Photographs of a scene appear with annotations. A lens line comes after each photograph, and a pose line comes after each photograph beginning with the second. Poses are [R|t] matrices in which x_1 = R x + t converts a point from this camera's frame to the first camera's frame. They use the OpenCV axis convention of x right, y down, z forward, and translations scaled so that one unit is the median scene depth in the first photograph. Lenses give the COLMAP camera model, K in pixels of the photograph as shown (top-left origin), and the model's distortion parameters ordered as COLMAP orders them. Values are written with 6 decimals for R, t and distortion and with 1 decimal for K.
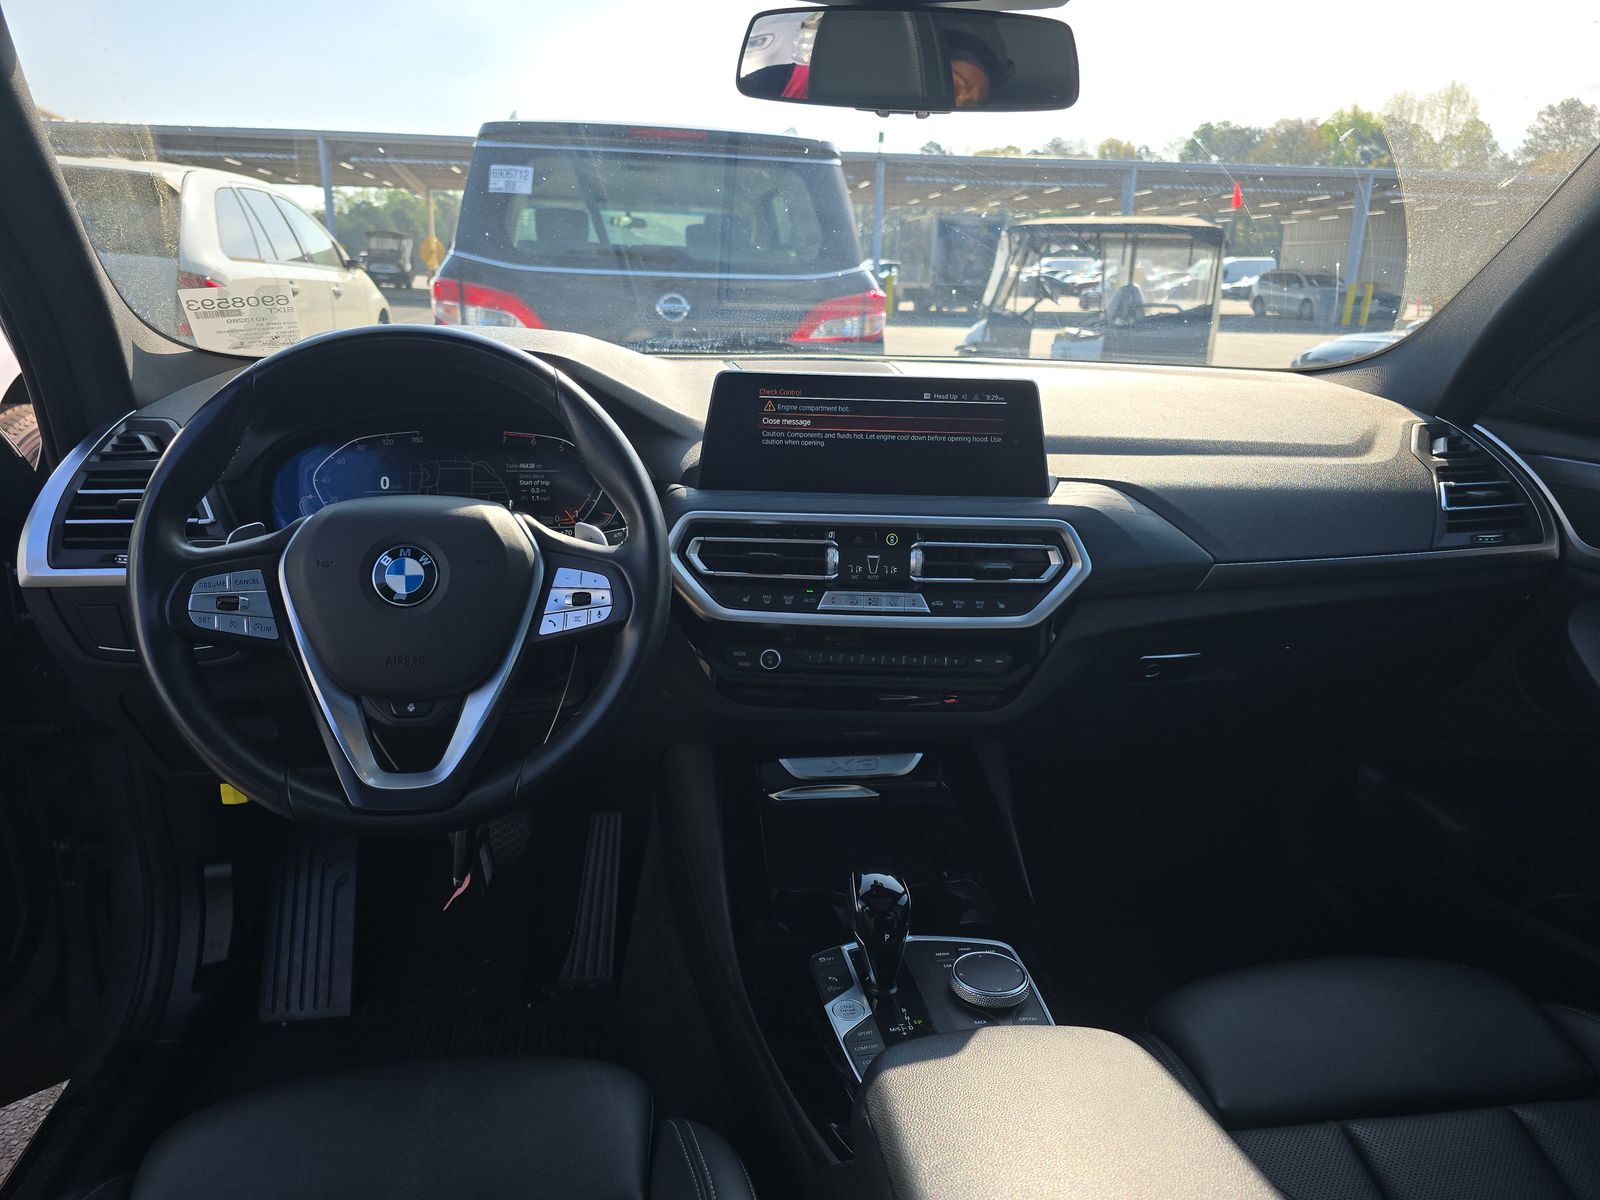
lens RADIAL K [[1093.3, 0, 800.0], [0, 1093.3, 600.0], [0, 0, 1]] dist [0.088096, -0.079935]
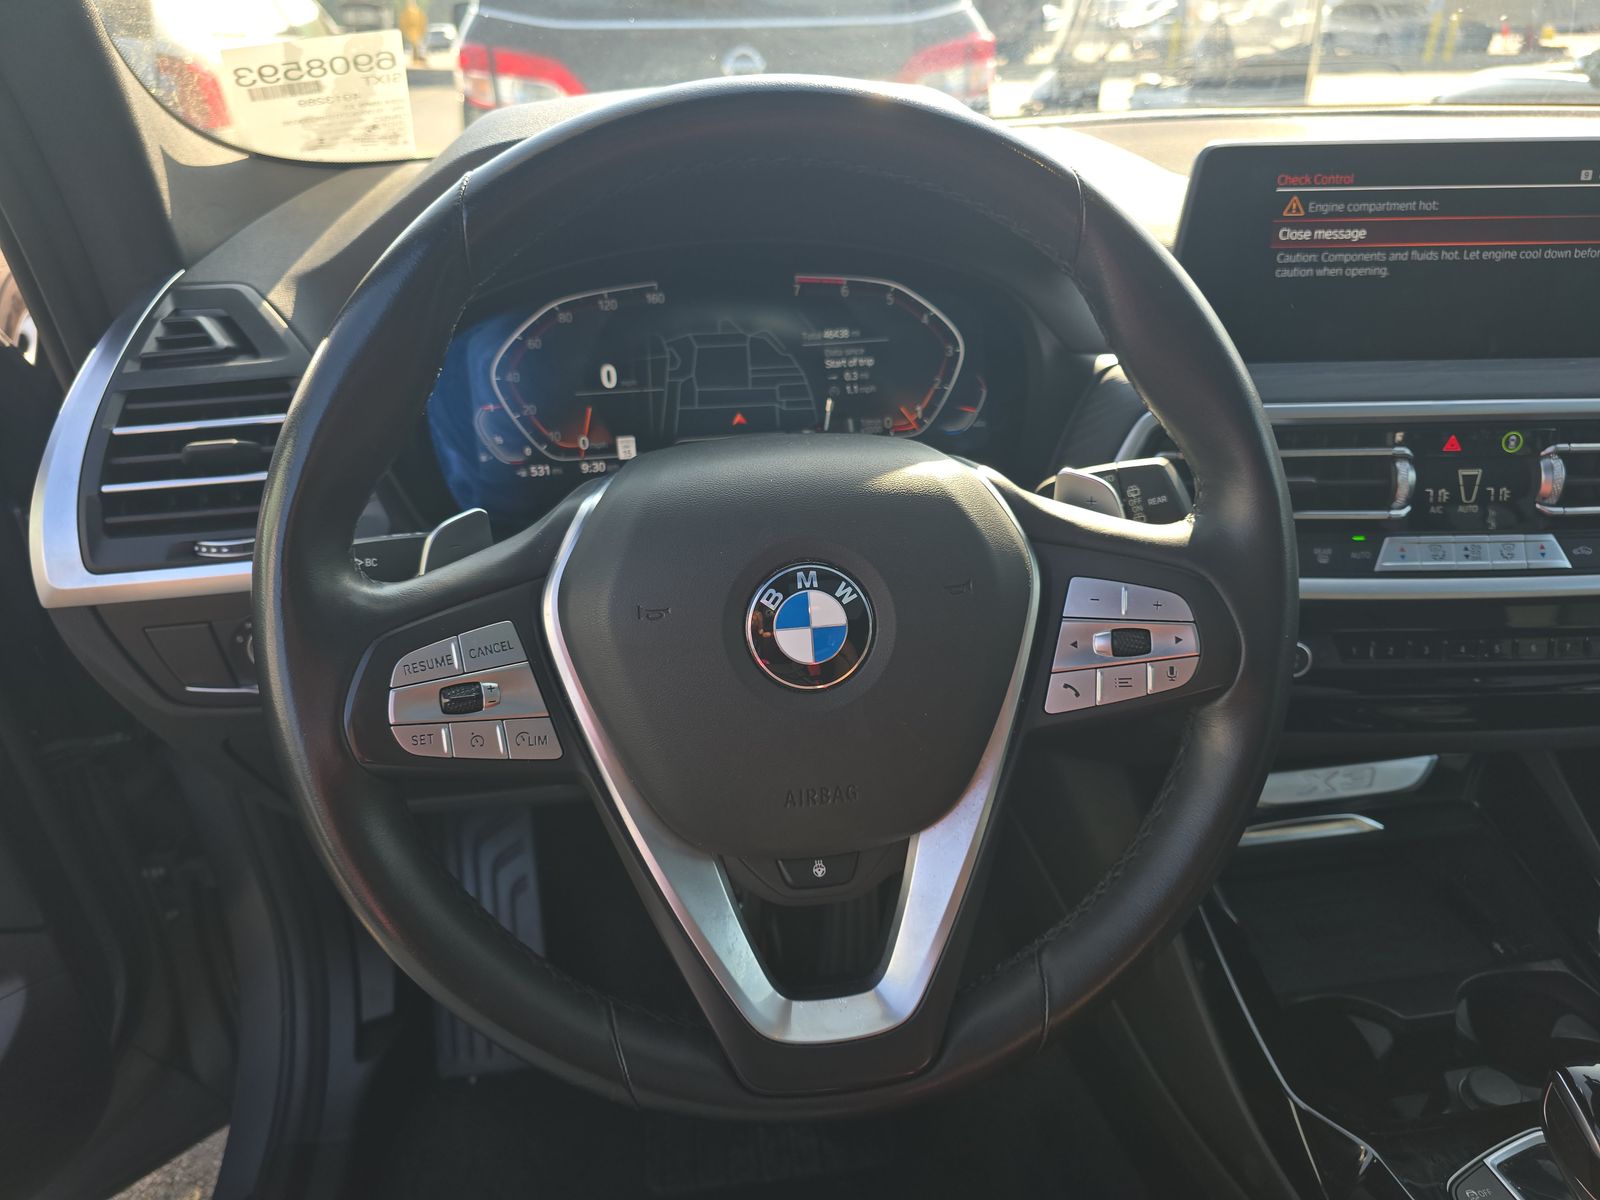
lens RADIAL K [[1106.3, 0, 800.0], [0, 1106.3, 600.0], [0, 0, 1]] dist [0.042337, -0.053224]
pose [[0.998999, -0.039997, -0.020054, -0.276086], [0.043001, 0.982117, 0.183294, -0.096722], [0.012364, -0.183972, 0.982854, 0.411791]]
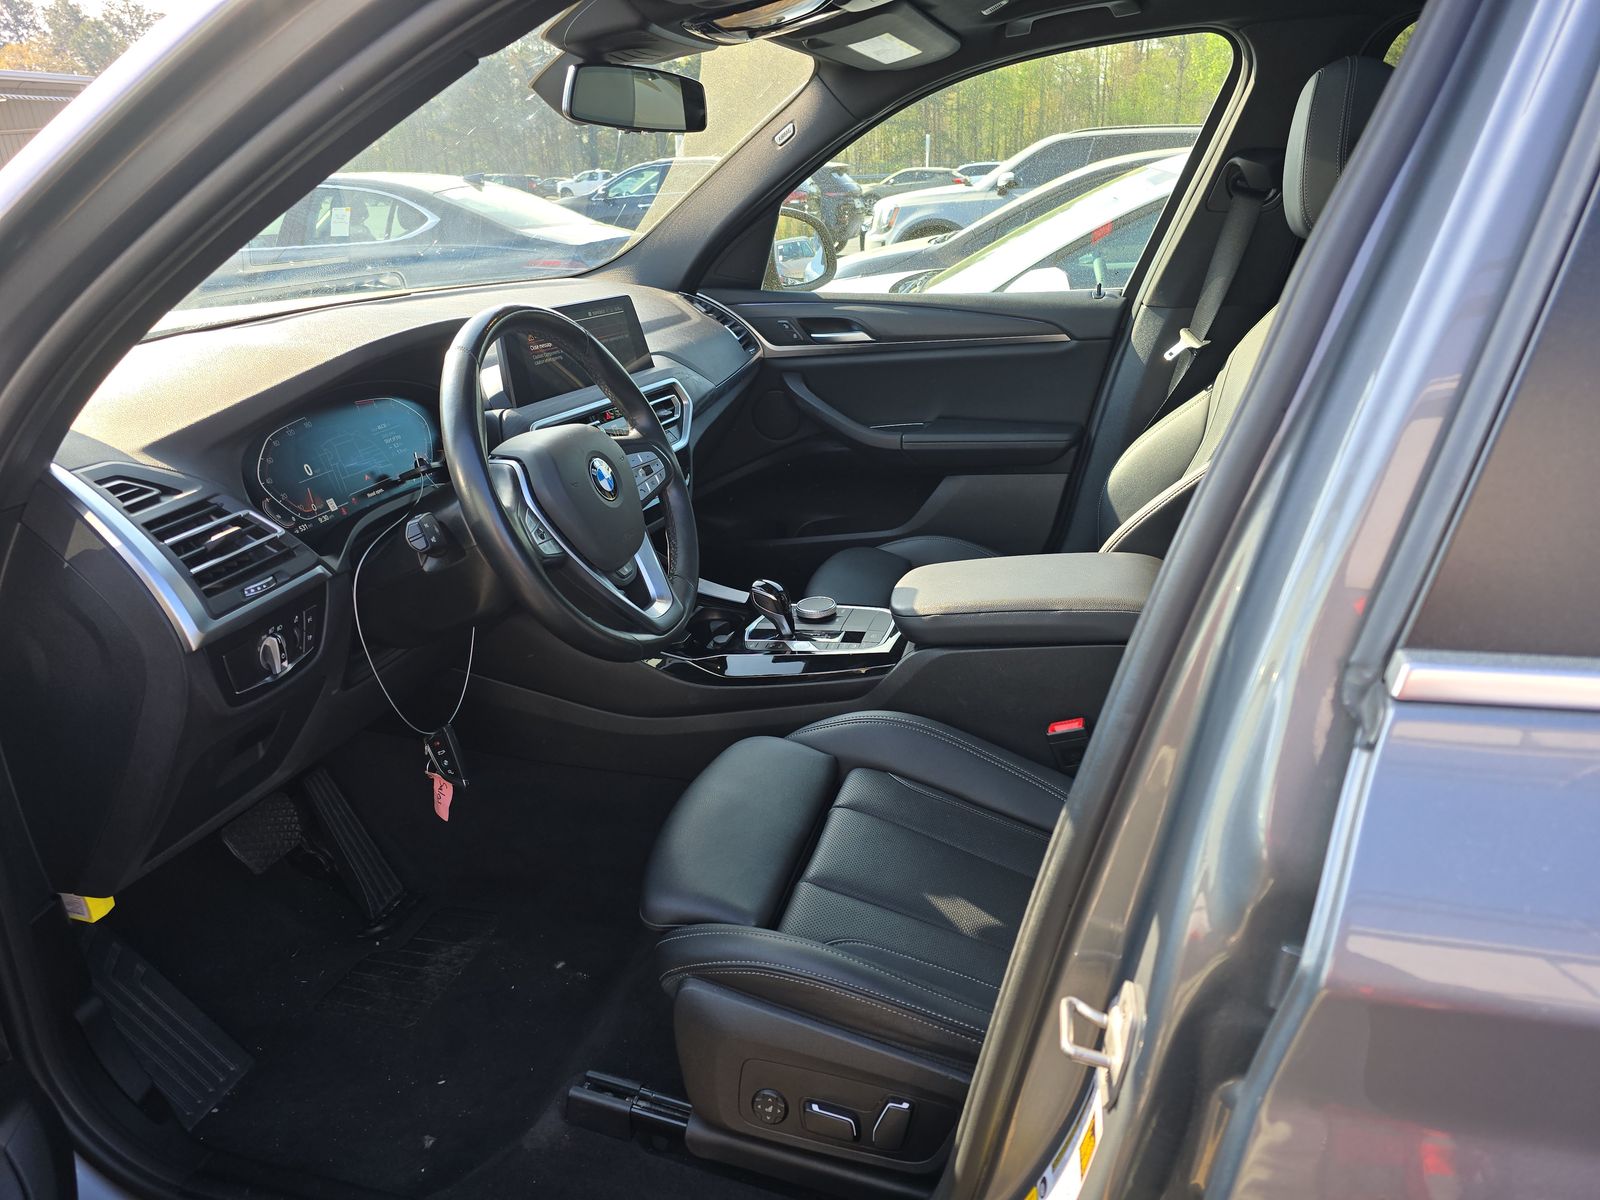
lens RADIAL K [[1093.3, 0, 800.0], [0, 1093.3, 600.0], [0, 0, 1]] dist [0.088096, -0.079935]
pose [[0.406049, -0.368247, 0.836372, -1.158085], [0.312694, 0.915959, 0.251479, -0.116209], [-0.858689, 0.159415, 0.487073, 0.105043]]
